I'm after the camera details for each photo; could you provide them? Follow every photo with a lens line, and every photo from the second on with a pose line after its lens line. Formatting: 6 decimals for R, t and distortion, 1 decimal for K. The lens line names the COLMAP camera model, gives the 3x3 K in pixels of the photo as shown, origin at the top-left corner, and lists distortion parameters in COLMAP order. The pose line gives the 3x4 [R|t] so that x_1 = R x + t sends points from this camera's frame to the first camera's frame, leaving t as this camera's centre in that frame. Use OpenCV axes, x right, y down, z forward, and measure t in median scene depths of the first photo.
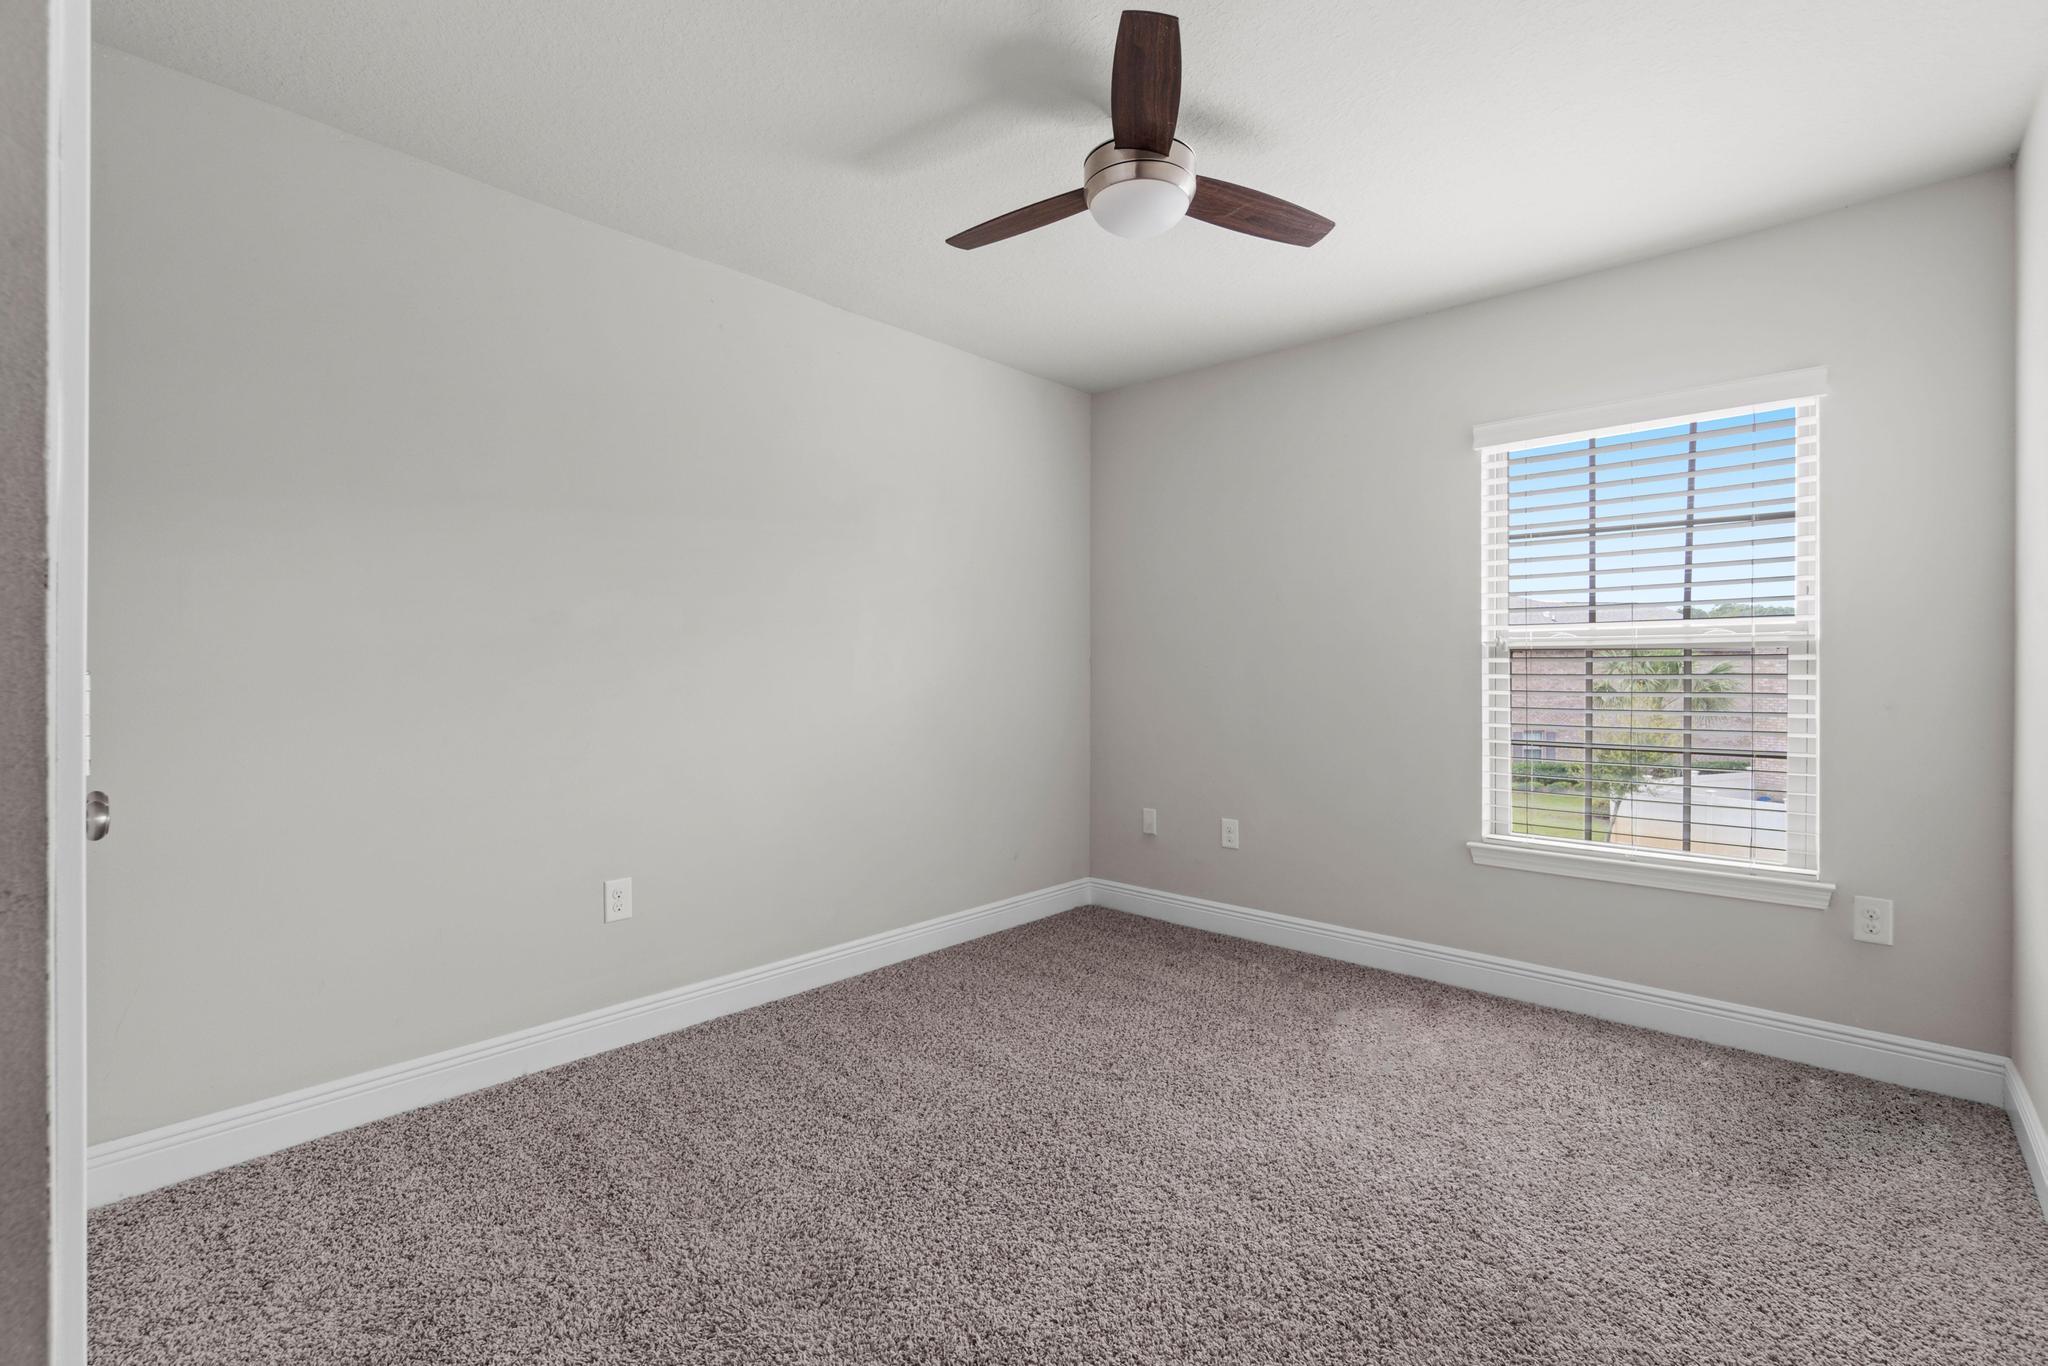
lens RADIAL K [[889.2, 0, 1024.0], [0, 889.2, 683.0], [0, 0, 1]] dist [0.001262, 0.000021]
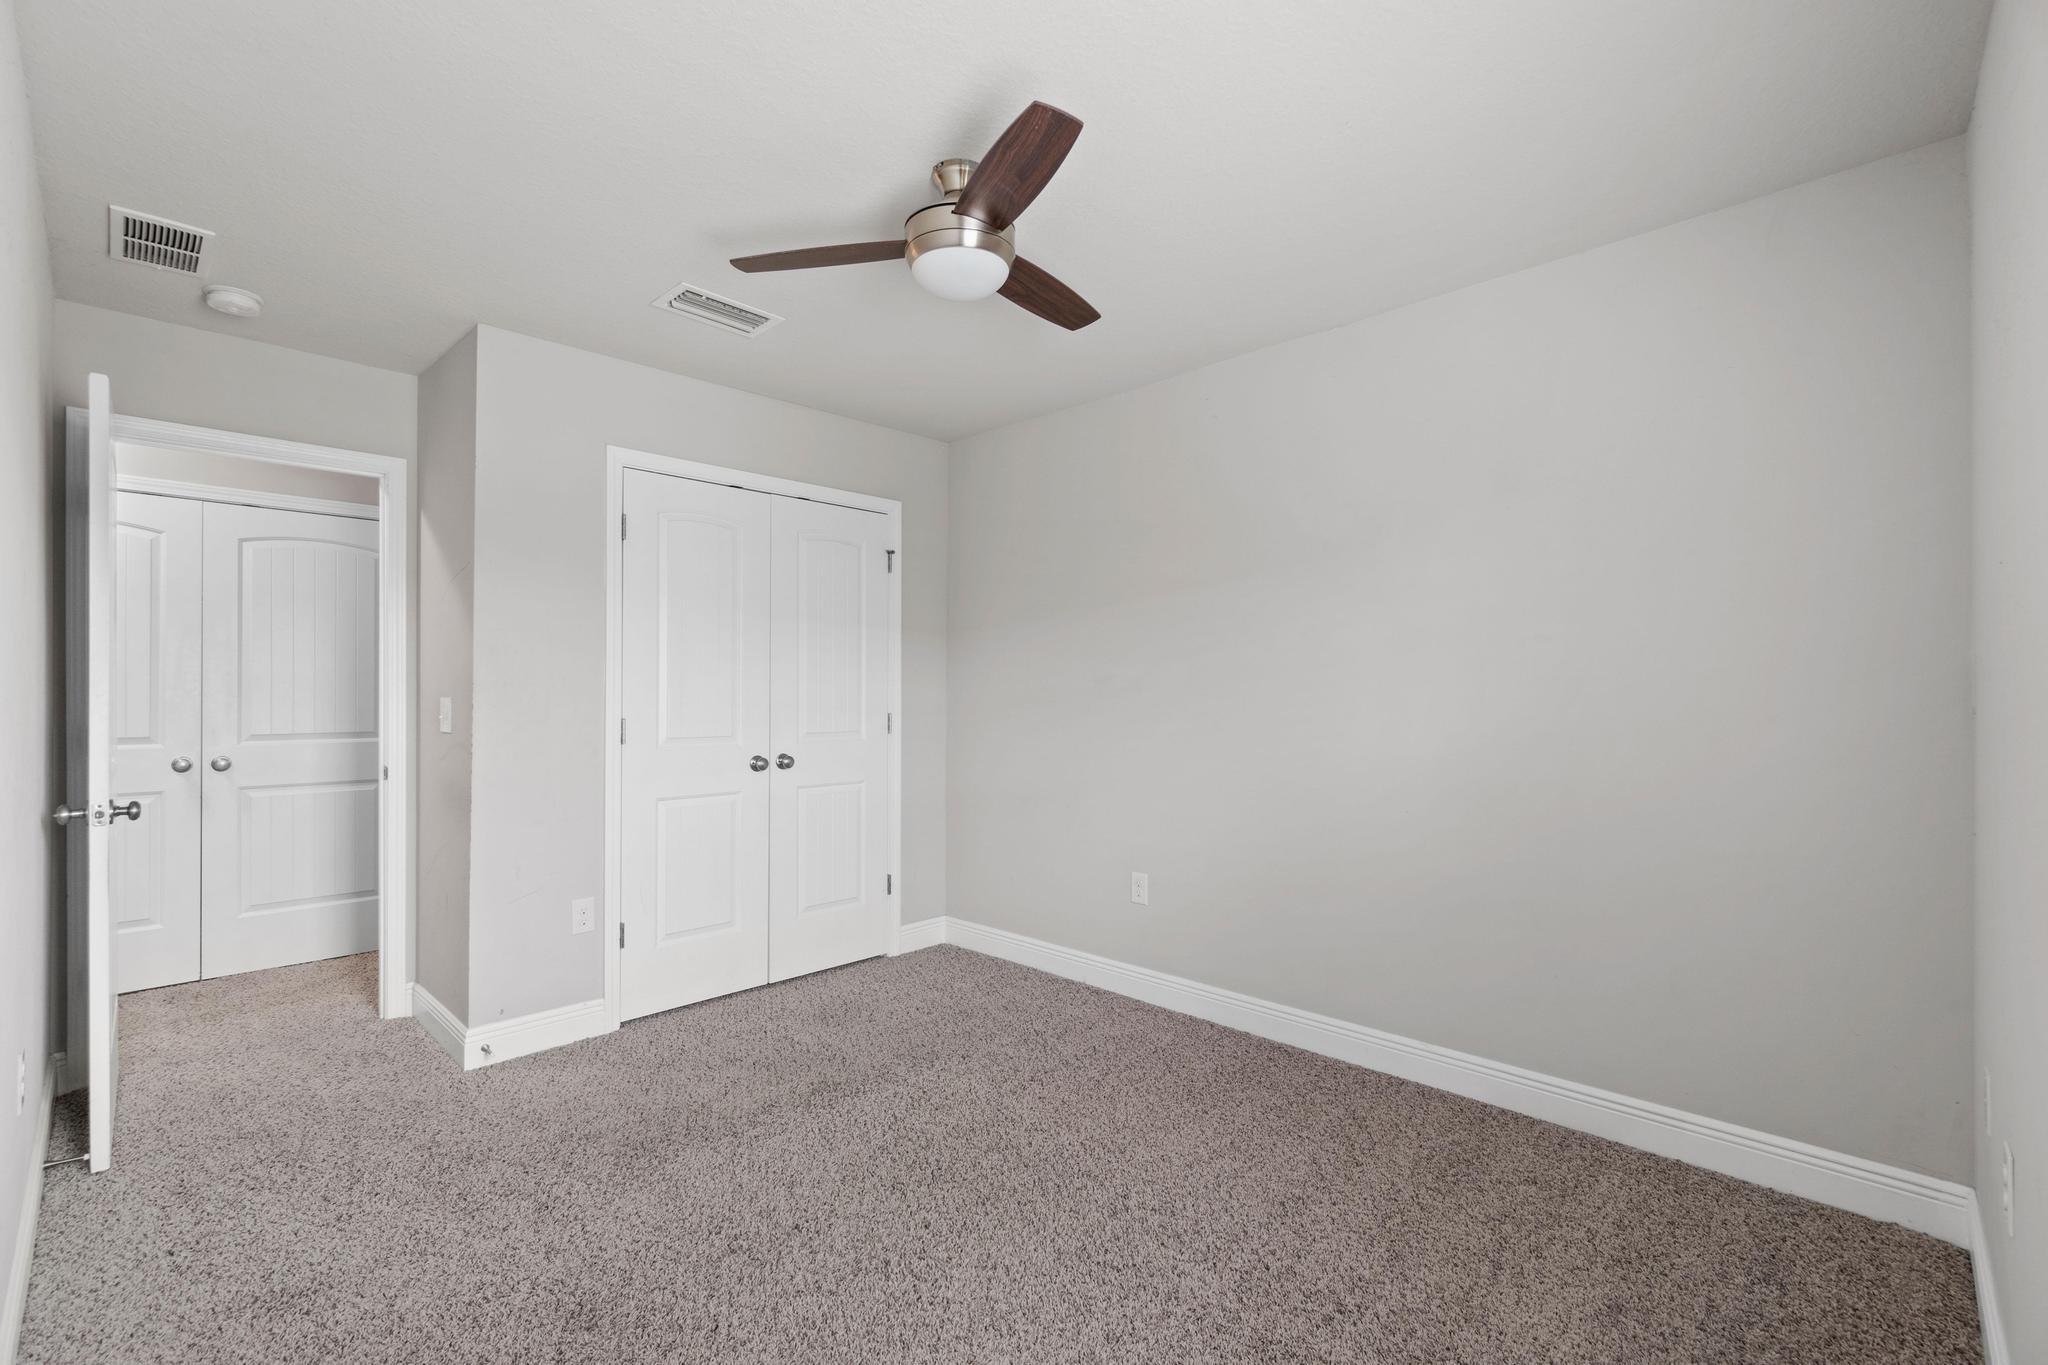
lens RADIAL K [[889.2, 0, 1024.0], [0, 889.2, 682.5], [0, 0, 1]] dist [0.001262, 0.000021]
pose [[-0.020718, -0.012883, -0.999702, 0.754851], [-0.014246, 0.999819, -0.012589, -0.039218], [0.999684, 0.013981, -0.020898, 0.722190]]
